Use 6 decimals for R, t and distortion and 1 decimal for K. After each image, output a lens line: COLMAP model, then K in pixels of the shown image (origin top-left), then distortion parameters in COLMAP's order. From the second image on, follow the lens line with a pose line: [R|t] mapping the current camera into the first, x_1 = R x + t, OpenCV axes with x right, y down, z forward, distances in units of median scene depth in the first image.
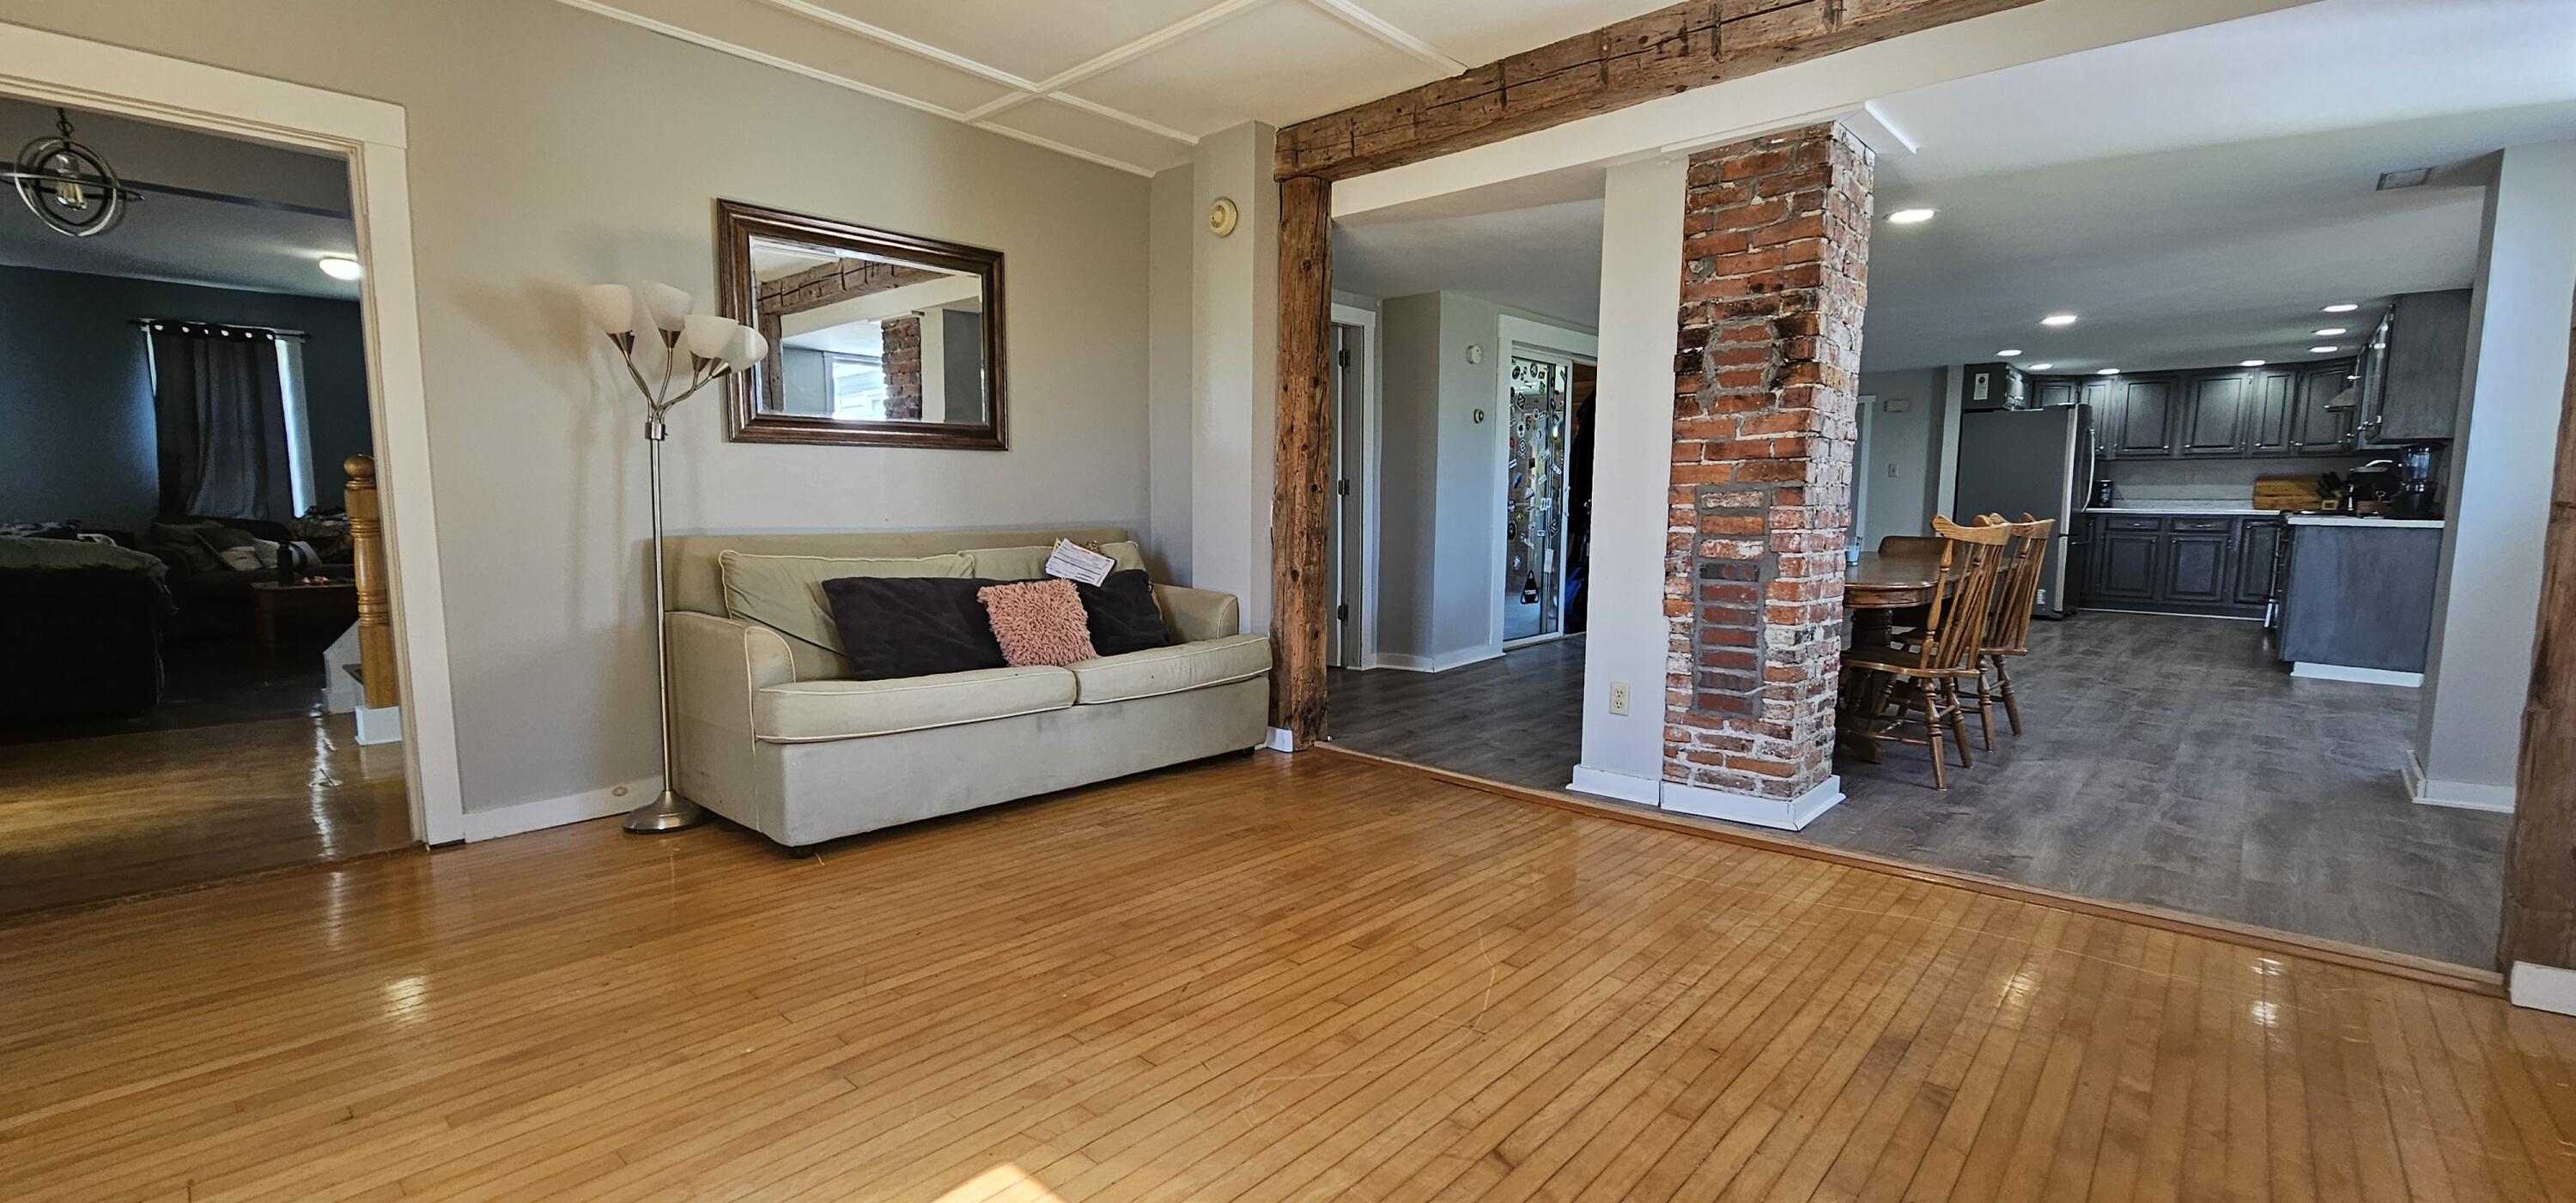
lens RADIAL K [[1060.1, 0, 1292.4], [0, 1060.1, 610.9], [0, 0, 1]] dist [0.002836, 0.000670]
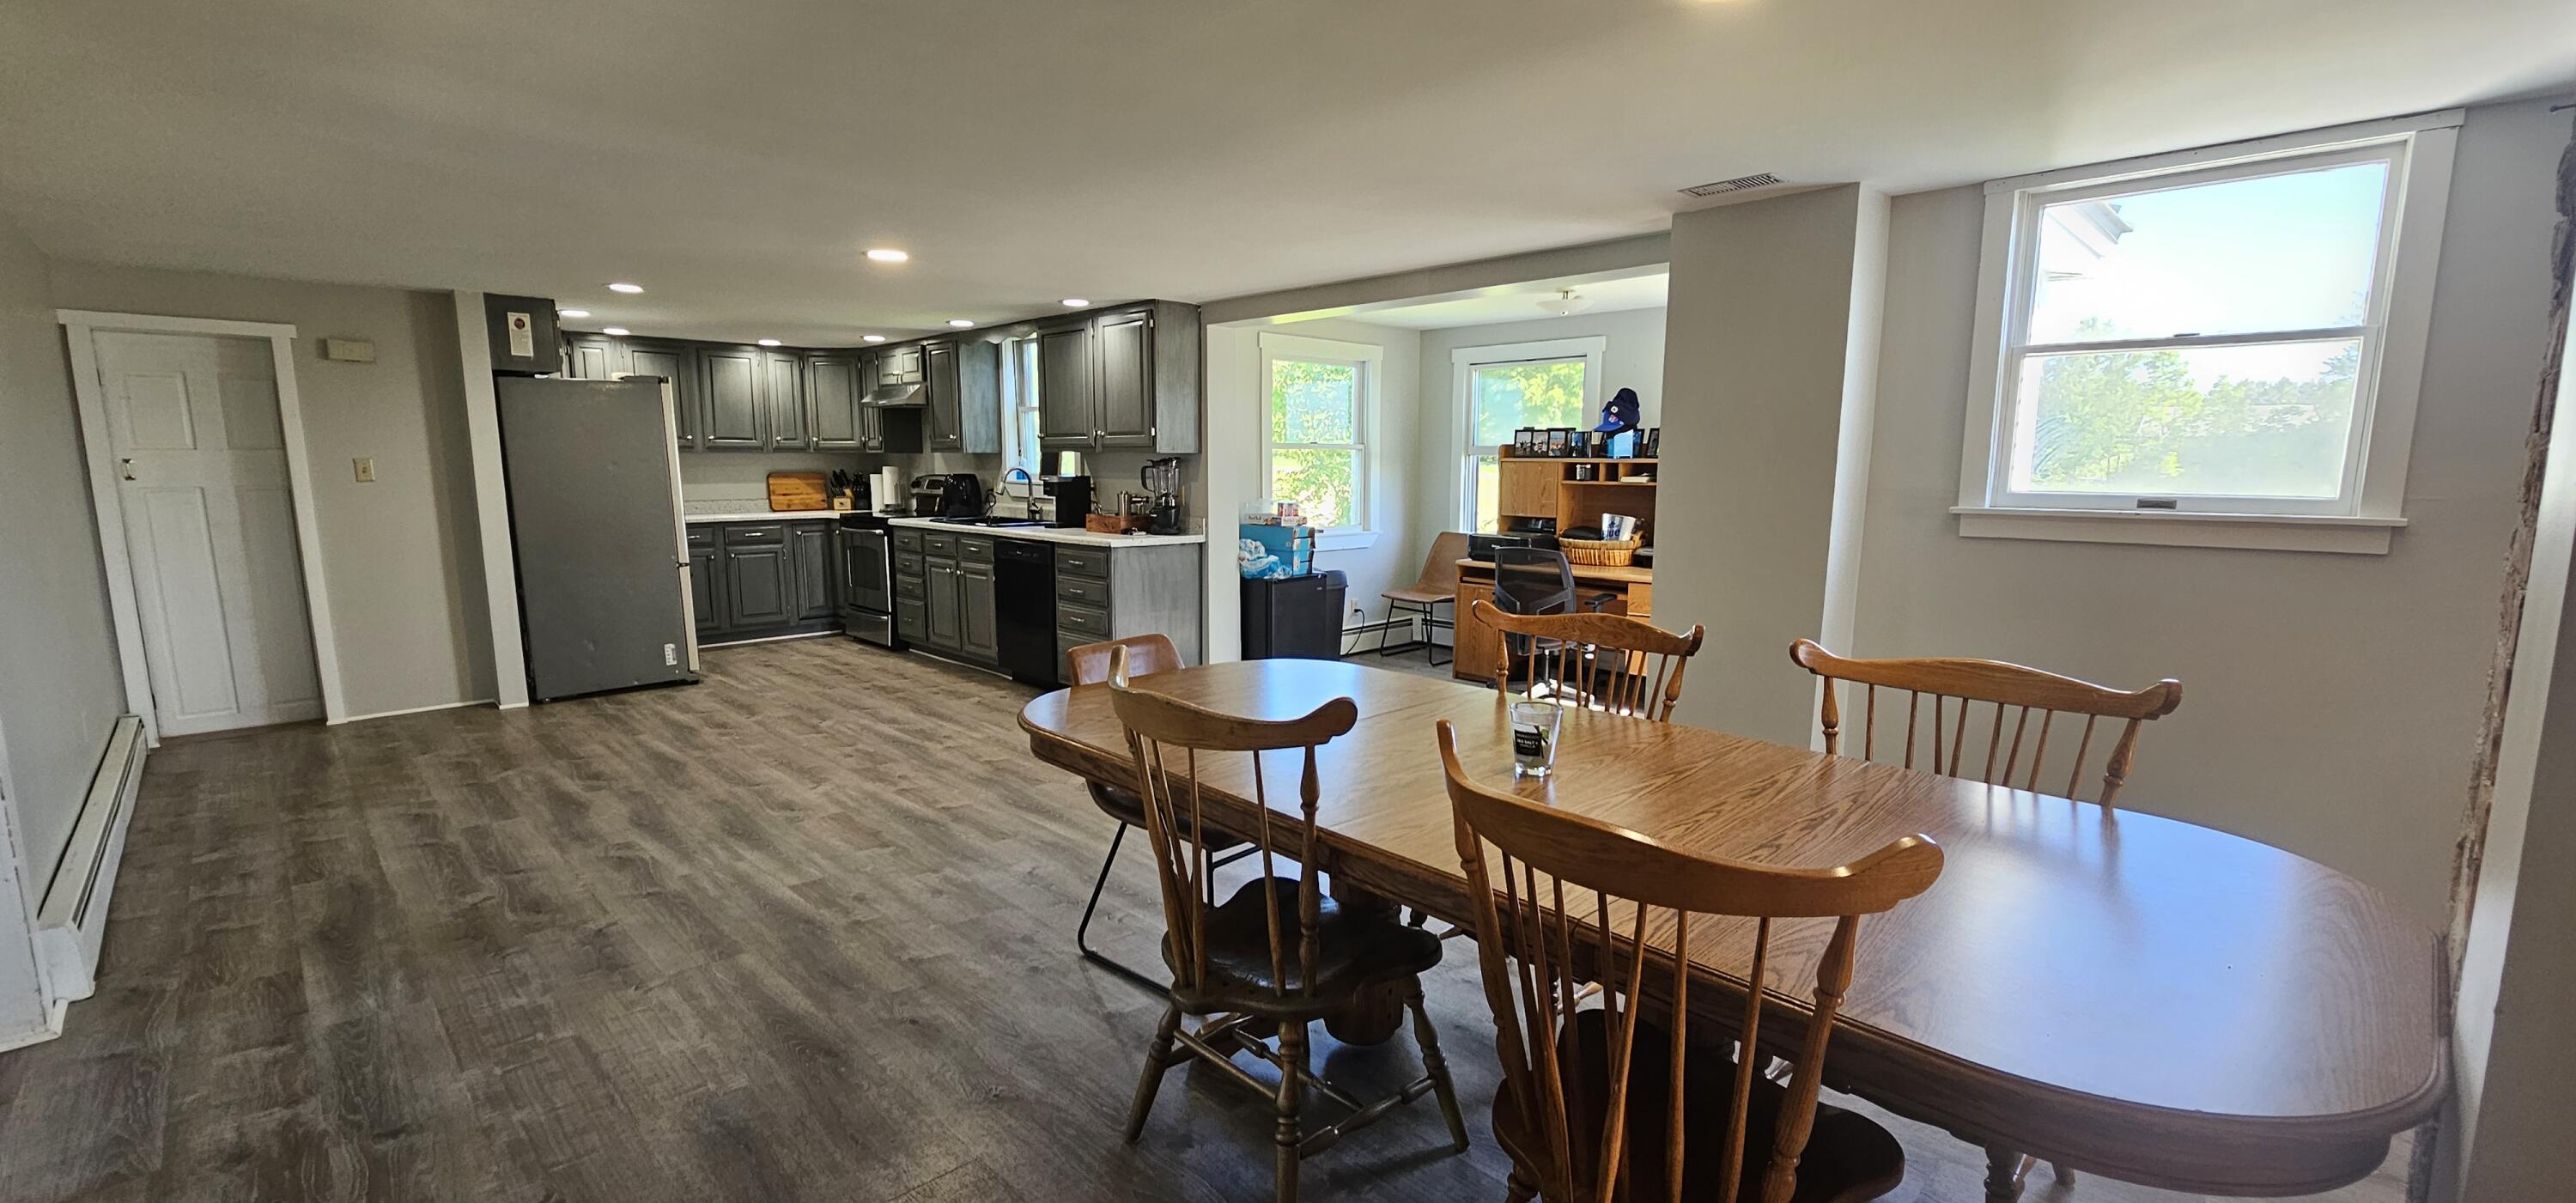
lens RADIAL K [[1060.1, 0, 1278.9], [0, 1060.1, 622.8], [0, 0, 1]] dist [0.002836, 0.000670]
pose [[0.061265, -0.156991, 0.985698, 0.051638], [0.111193, 0.982479, 0.149567, -0.095494], [-0.991909, 0.100439, 0.077648, 0.561299]]
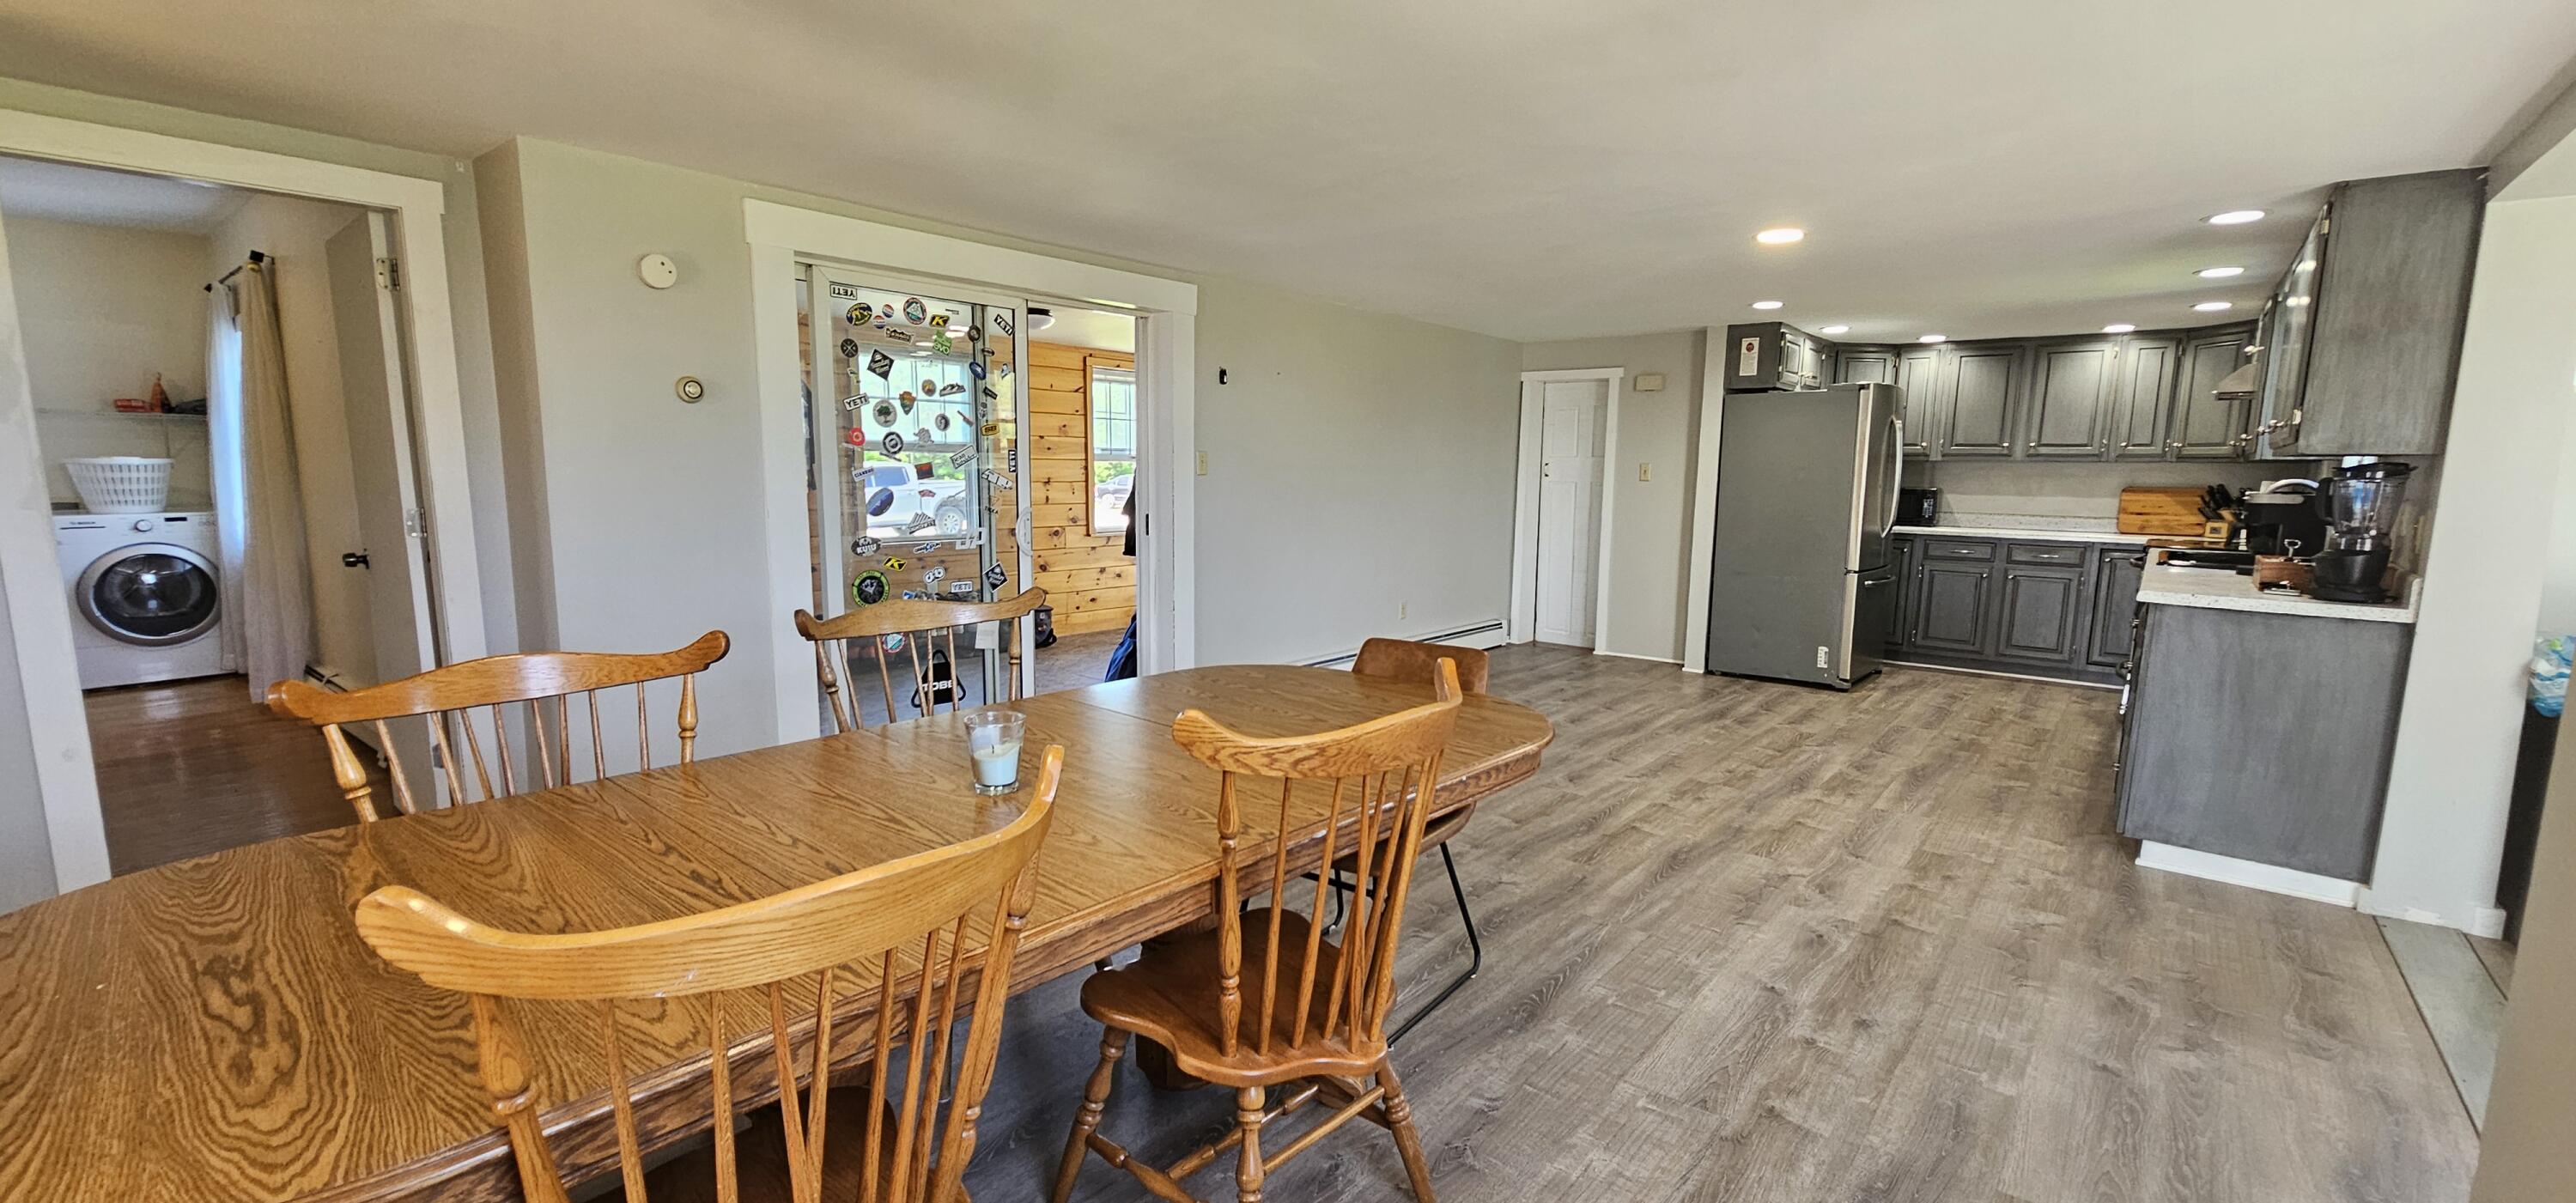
lens RADIAL K [[1060.1, 0, 1289.2], [0, 1060.1, 613.3], [0, 0, 1]] dist [0.002836, 0.000670]
pose [[0.998644, 0.001650, 0.052039, 0.321661], [-0.003143, 0.999586, 0.028607, -0.063150], [-0.051970, -0.028732, 0.998235, 0.323592]]
